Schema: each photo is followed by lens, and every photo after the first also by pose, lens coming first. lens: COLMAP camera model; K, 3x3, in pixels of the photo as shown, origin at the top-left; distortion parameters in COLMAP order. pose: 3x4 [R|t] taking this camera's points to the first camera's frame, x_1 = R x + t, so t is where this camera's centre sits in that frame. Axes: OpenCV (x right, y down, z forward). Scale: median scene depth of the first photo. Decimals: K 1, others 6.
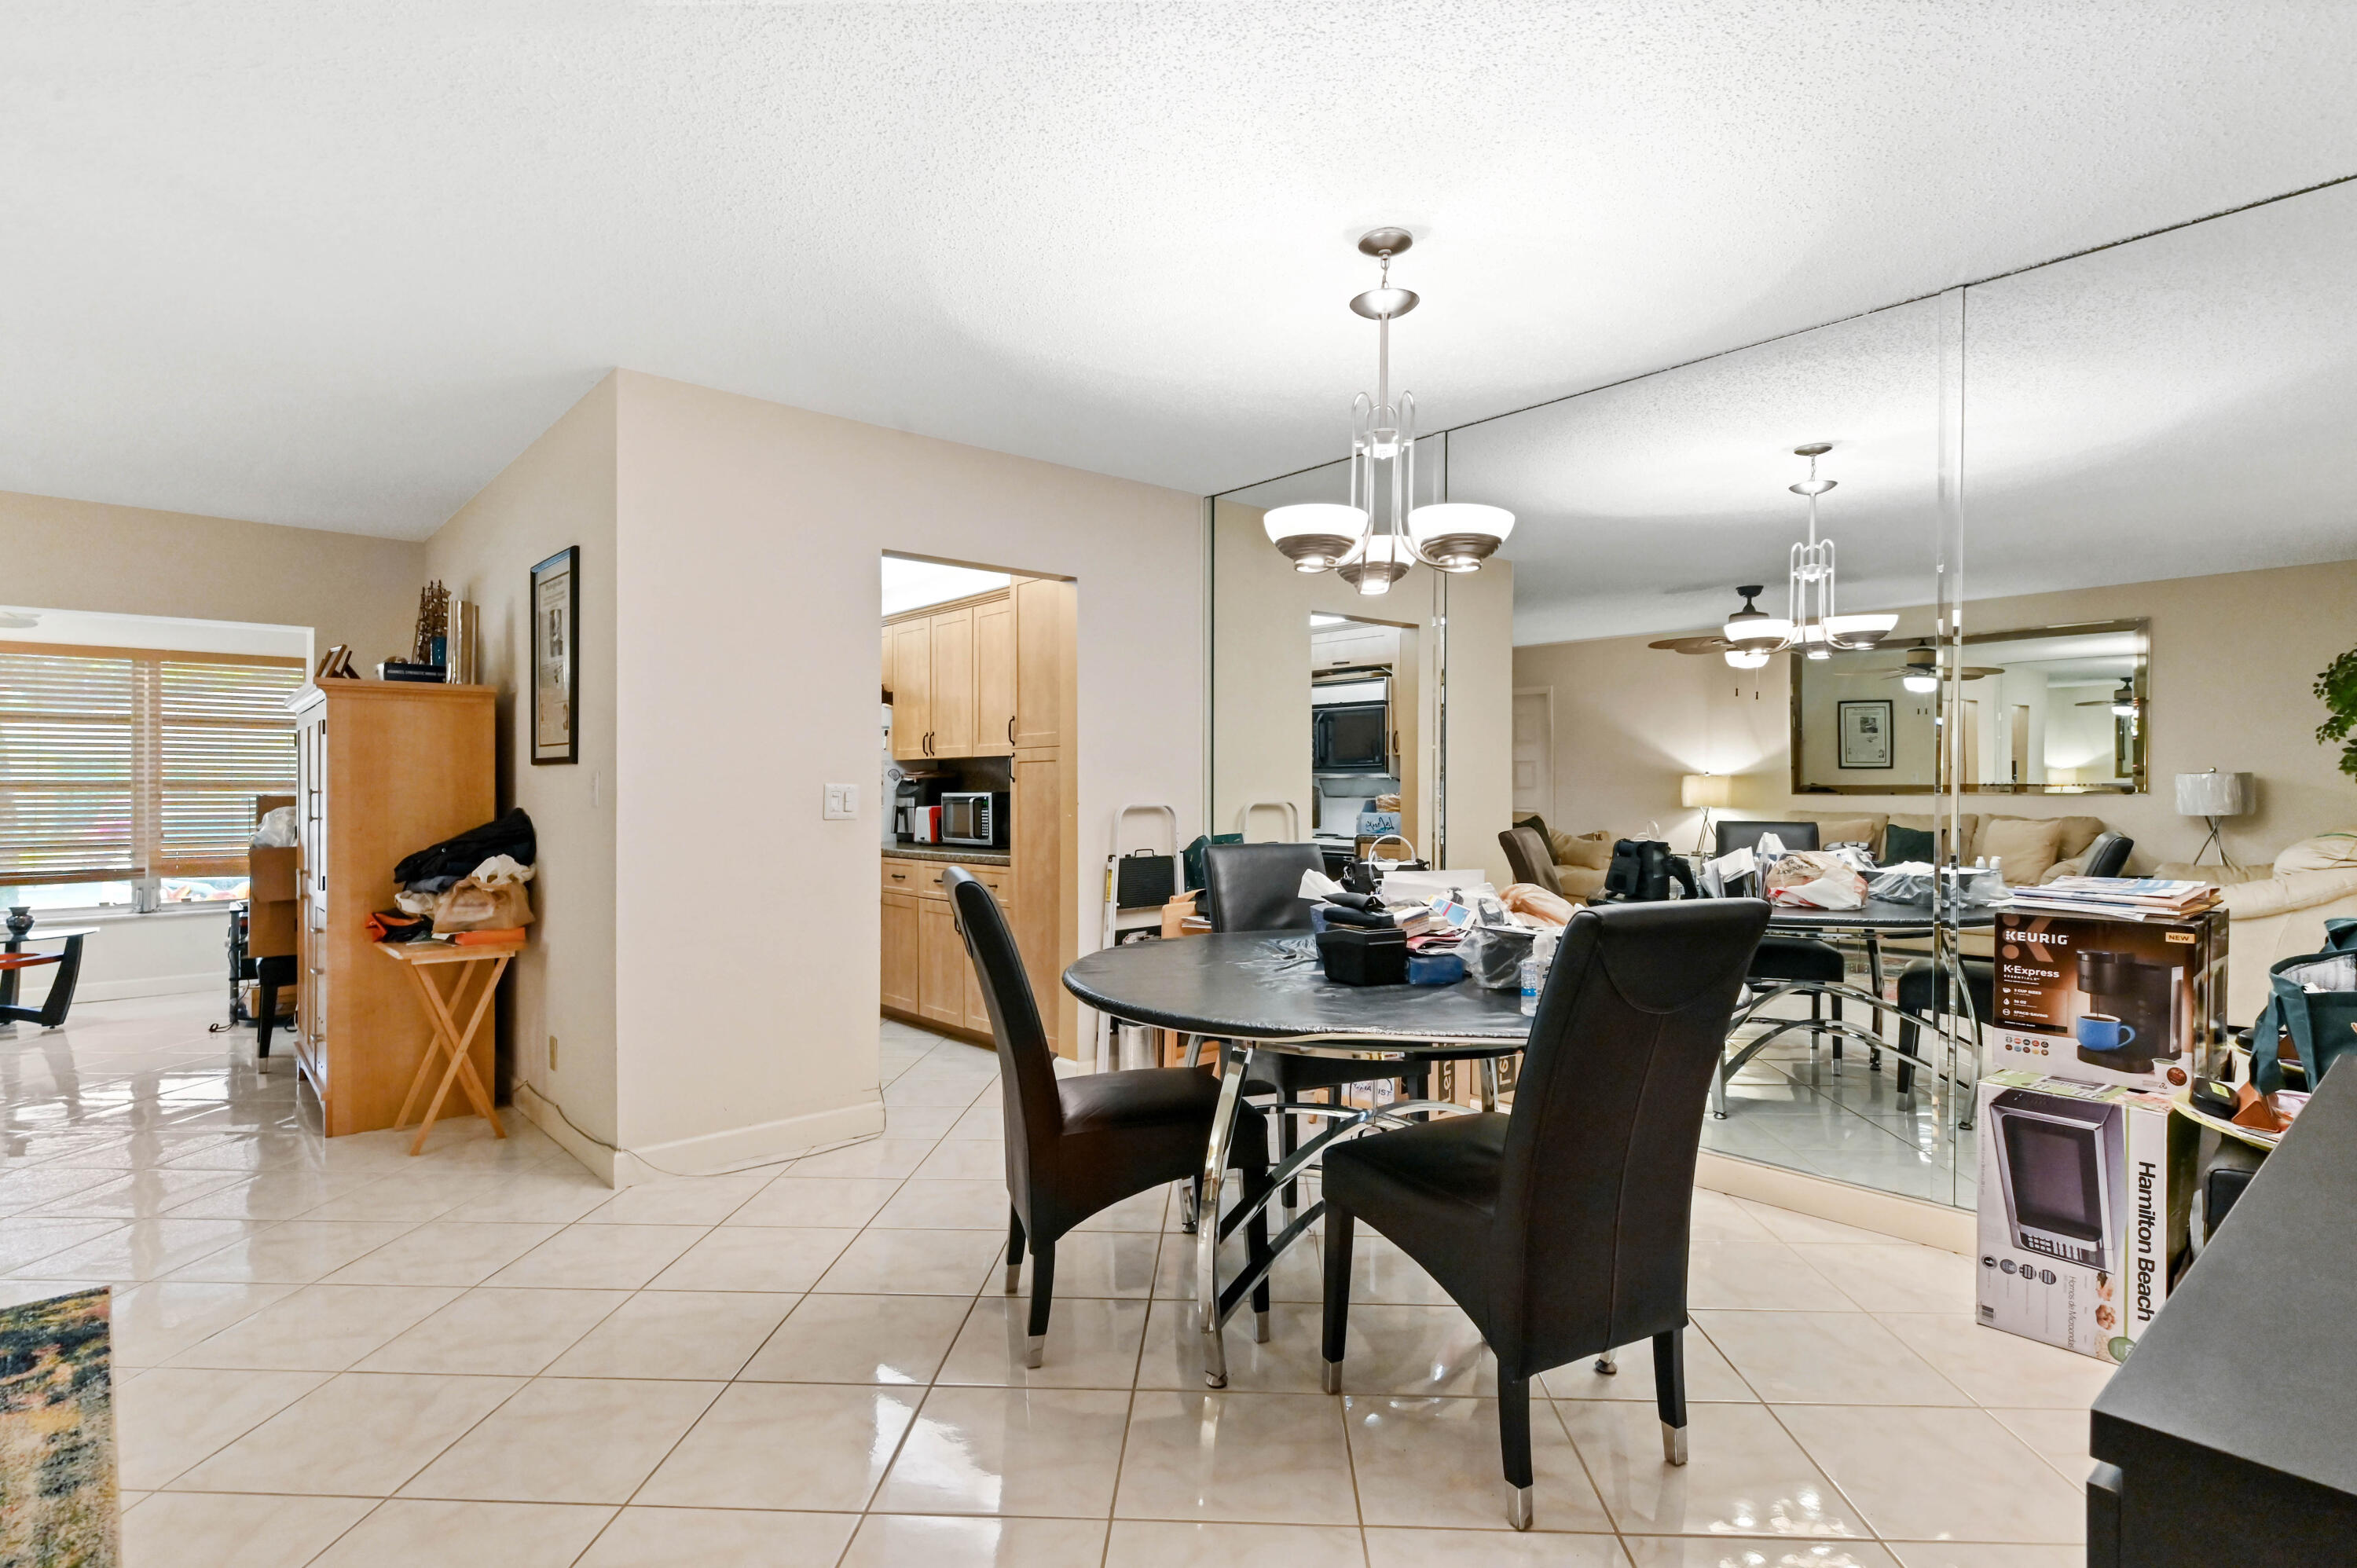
lens RADIAL K [[1153.4, 0, 1187.6], [0, 1153.4, 797.5], [0, 0, 1]] dist [-0.001904, 0.000588]
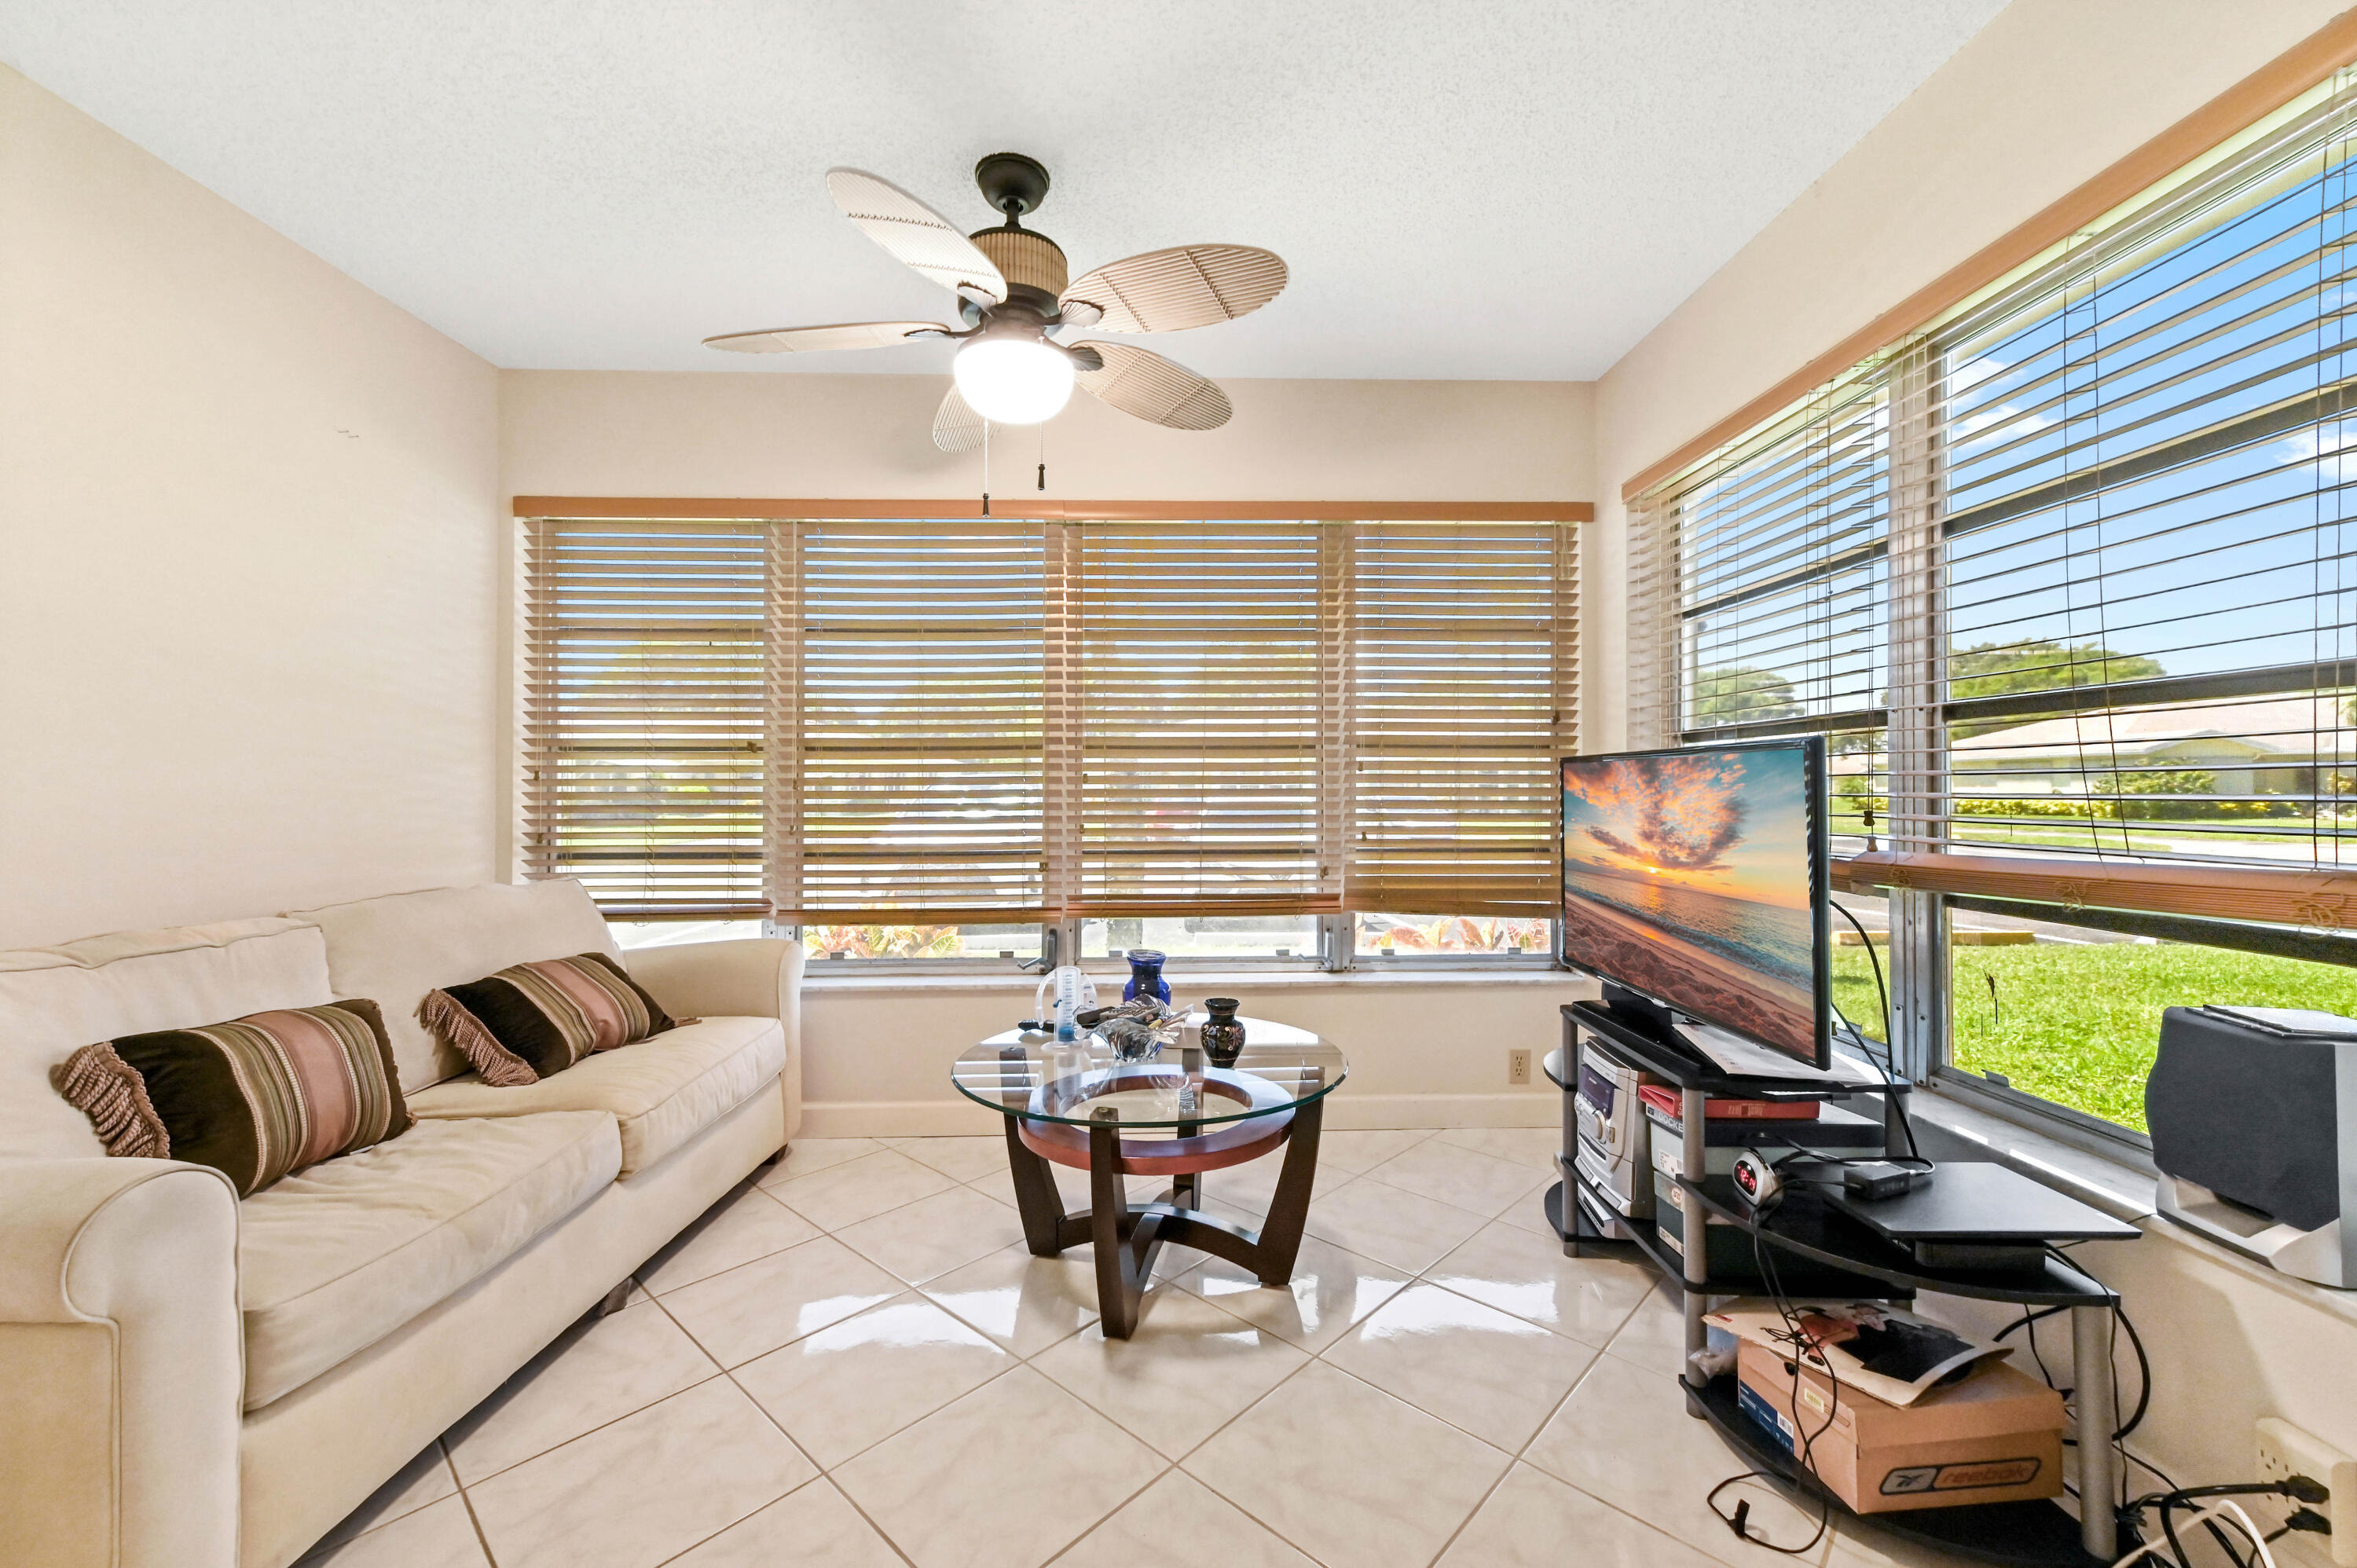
lens RADIAL K [[925.4, 0, 1162.3], [0, 925.4, 788.1], [0, 0, 1]] dist [0.011442, 0.000329]
pose [[0.747280, 0.004794, -0.664492, -1.213006], [-0.002934, 0.999988, 0.003915, 0.014677], [0.664503, -0.000976, 0.747285, 1.100307]]
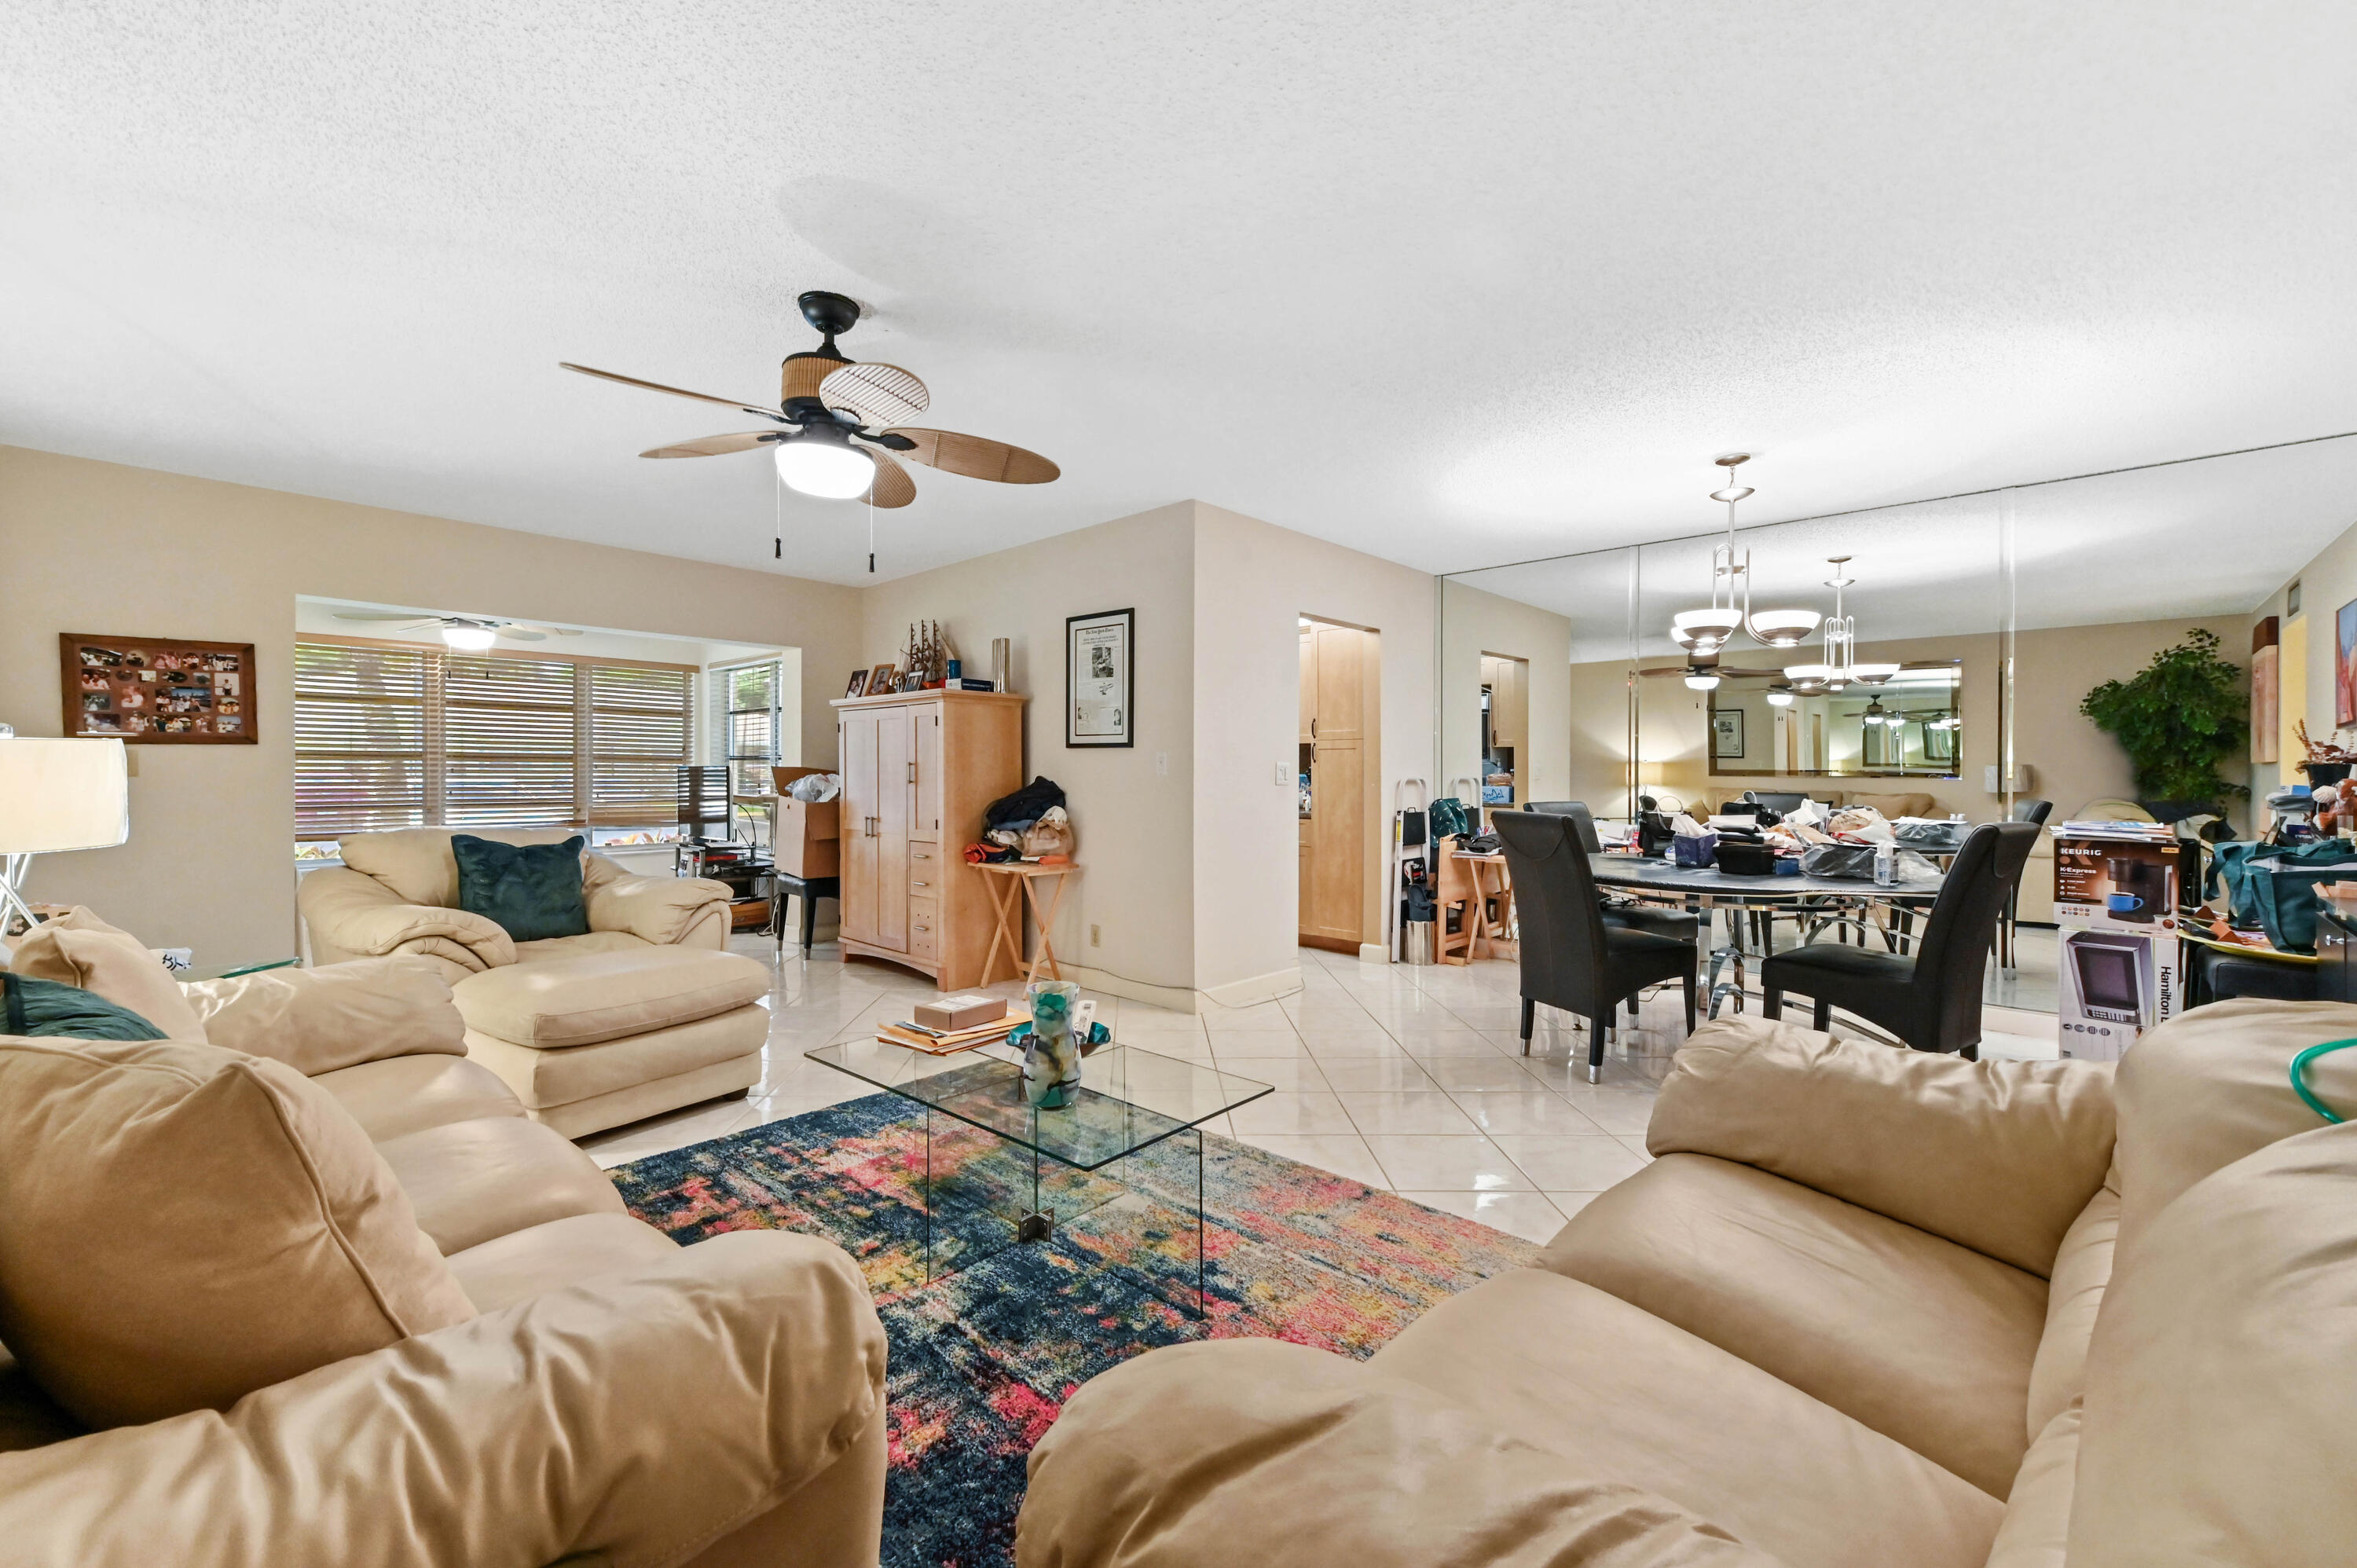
lens RADIAL K [[925.4, 0, 1191.2], [0, 925.4, 764.1], [0, 0, 1]] dist [0.011442, 0.000329]
pose [[0.996391, 0.009794, 0.084310, -0.531462], [-0.008626, 0.999862, -0.014206, 0.010094], [-0.084438, 0.013427, 0.996338, -0.242886]]
